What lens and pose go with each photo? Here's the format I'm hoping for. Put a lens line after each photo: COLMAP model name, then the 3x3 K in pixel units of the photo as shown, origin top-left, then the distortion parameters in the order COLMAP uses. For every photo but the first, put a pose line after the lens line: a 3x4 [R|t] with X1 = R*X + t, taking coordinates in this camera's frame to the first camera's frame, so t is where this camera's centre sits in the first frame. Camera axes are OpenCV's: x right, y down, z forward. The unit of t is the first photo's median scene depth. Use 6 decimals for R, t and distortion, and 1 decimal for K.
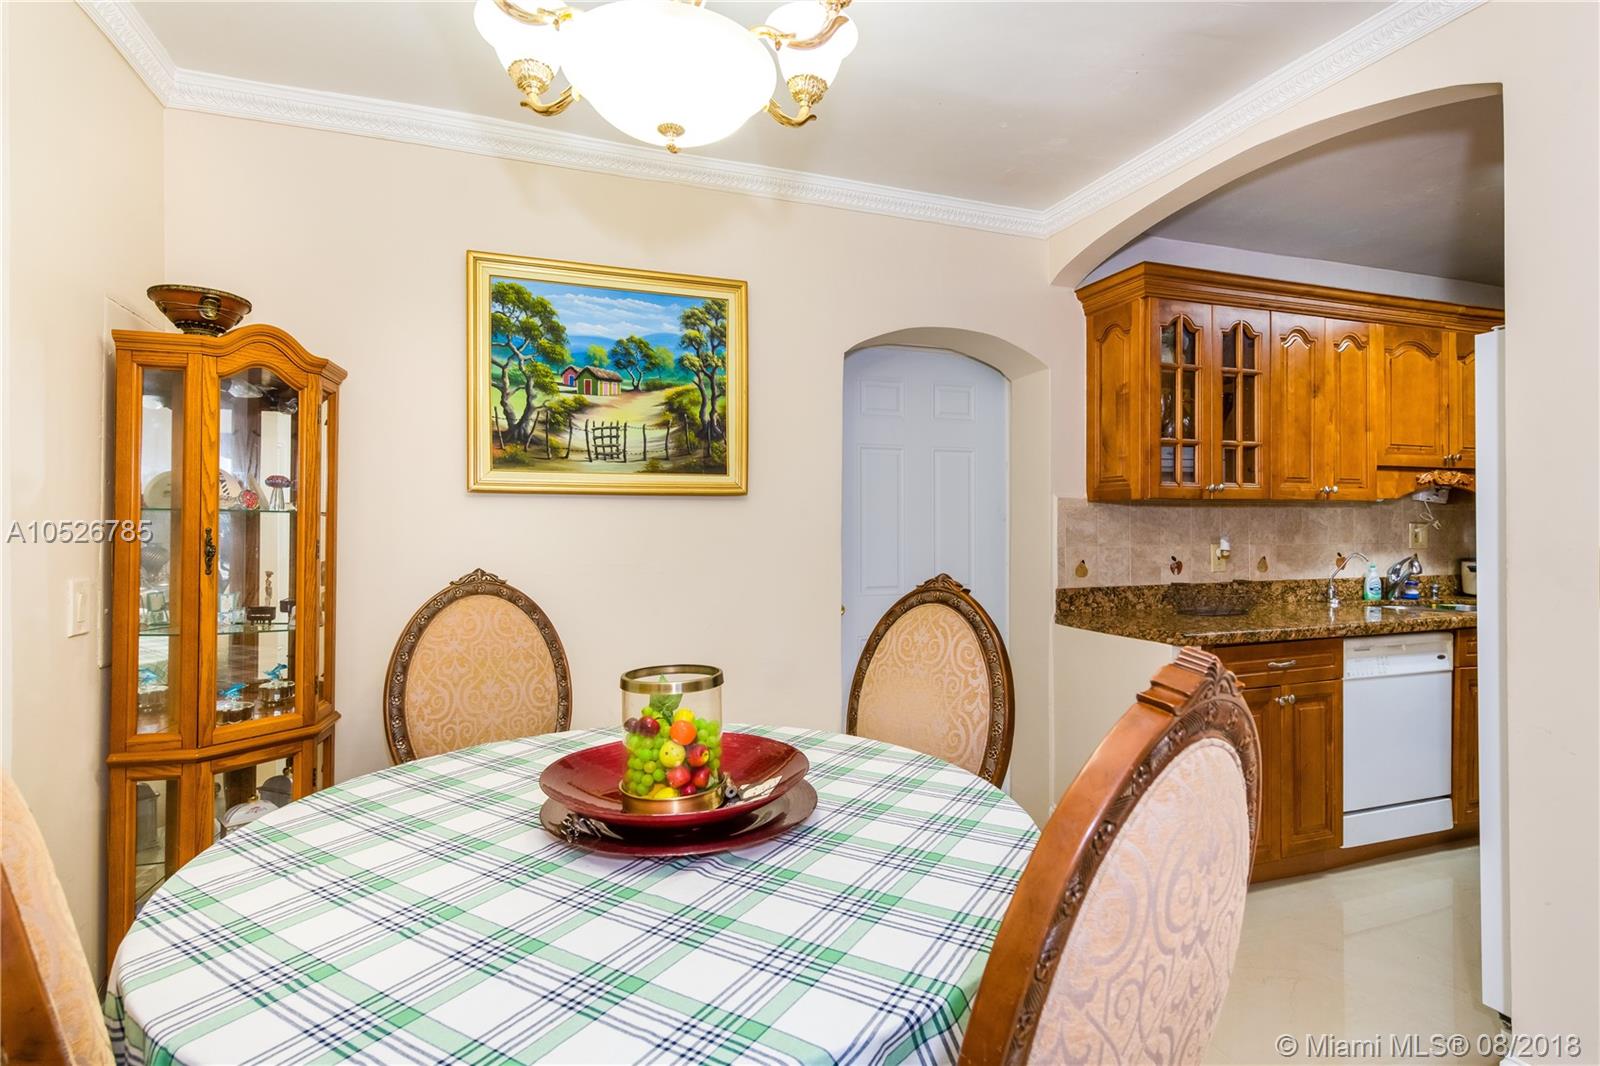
lens RADIAL K [[790.6, 0, 801.5], [0, 790.6, 524.0], [0, 0, 1]] dist [0.029416, 0.000073]
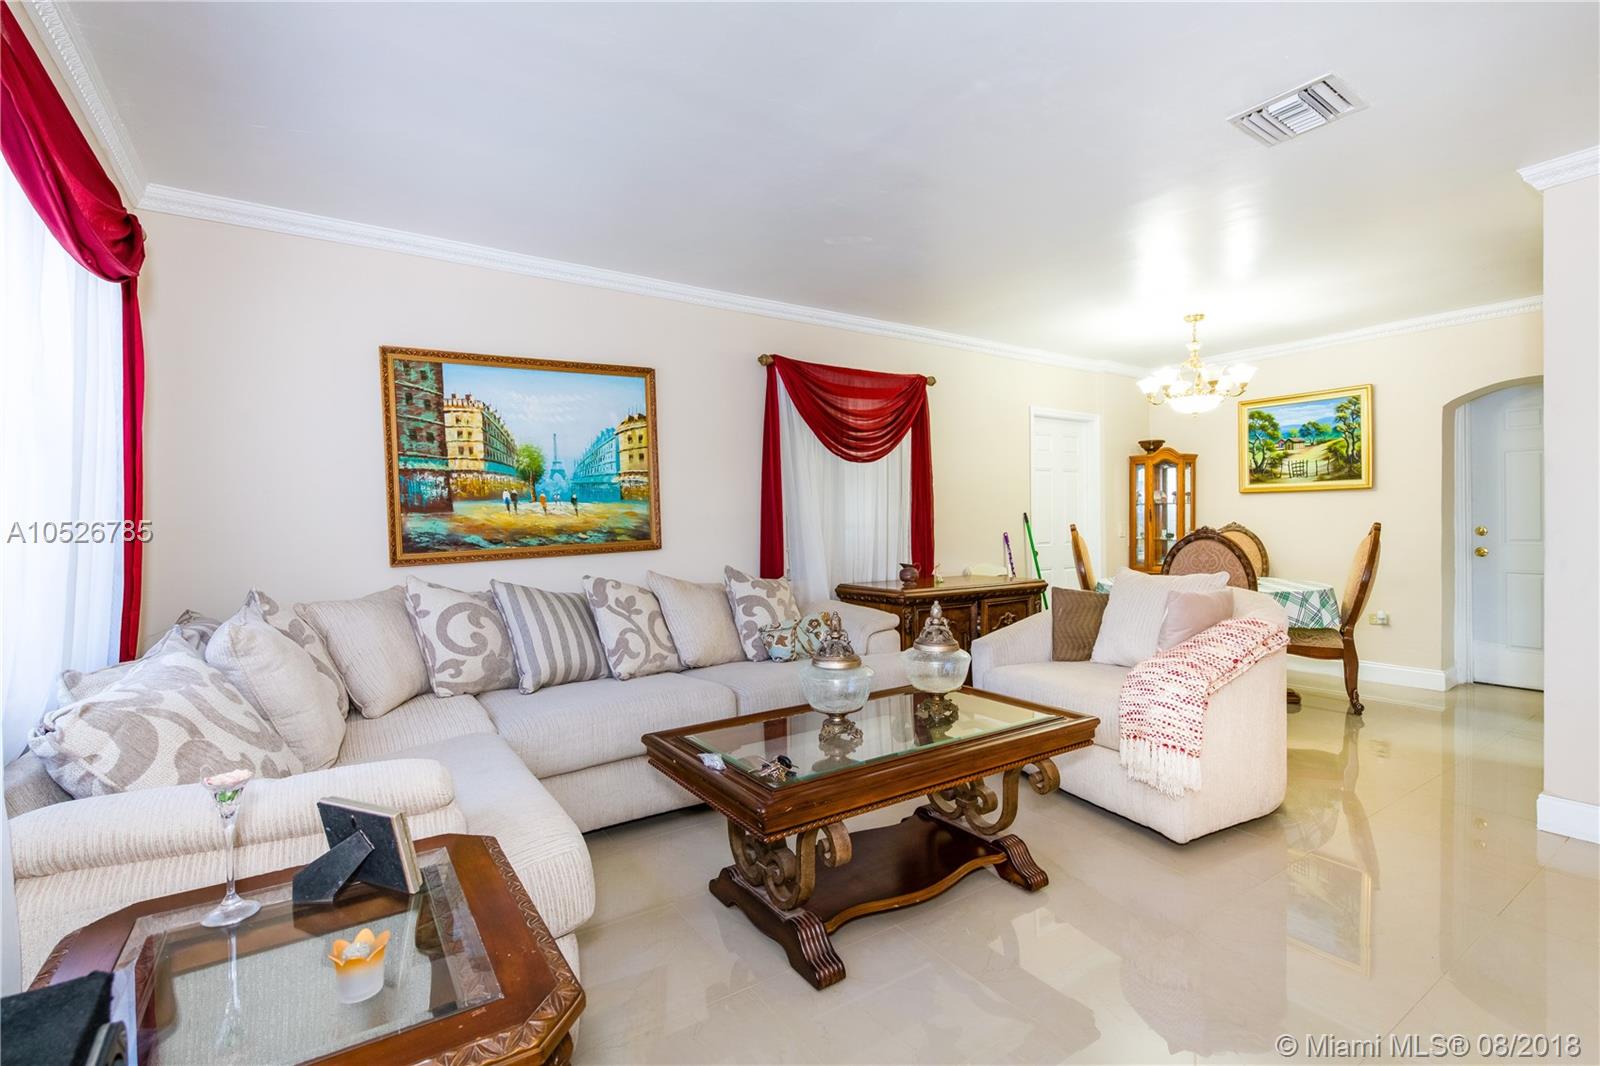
lens RADIAL K [[723.4, 0, 800.8], [0, 723.4, 527.9], [0, 0, 1]] dist [0.001022, -0.000108]
pose [[0.238889, 0.007380, -0.971019, 1.451286], [0.020150, 0.999718, 0.012556, 0.012757], [0.970838, -0.022565, 0.238673, -0.916710]]
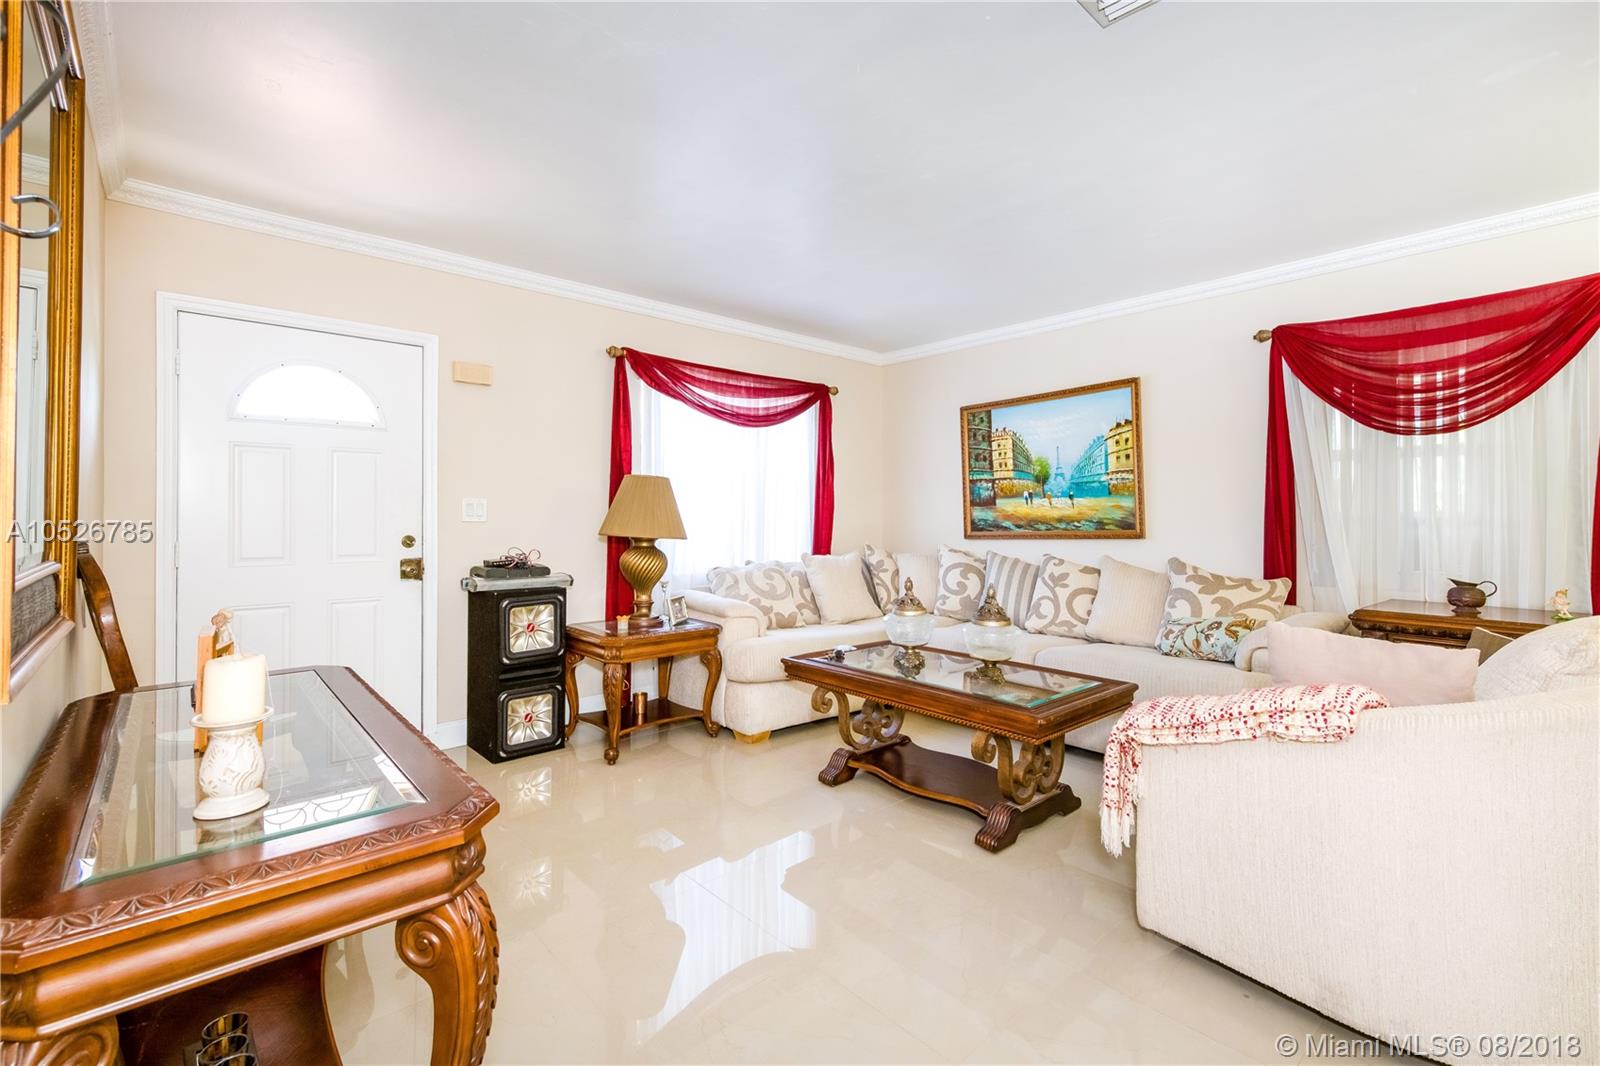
lens RADIAL K [[691.0, 0, 804.0], [0, 691.0, 510.8], [0, 0, 1]] dist [0.000597, 0.000019]
pose [[-0.926347, -0.003815, -0.376652, 1.242082], [0.001624, 0.999899, -0.014121, 0.027252], [0.376668, -0.013692, -0.926247, 0.341592]]
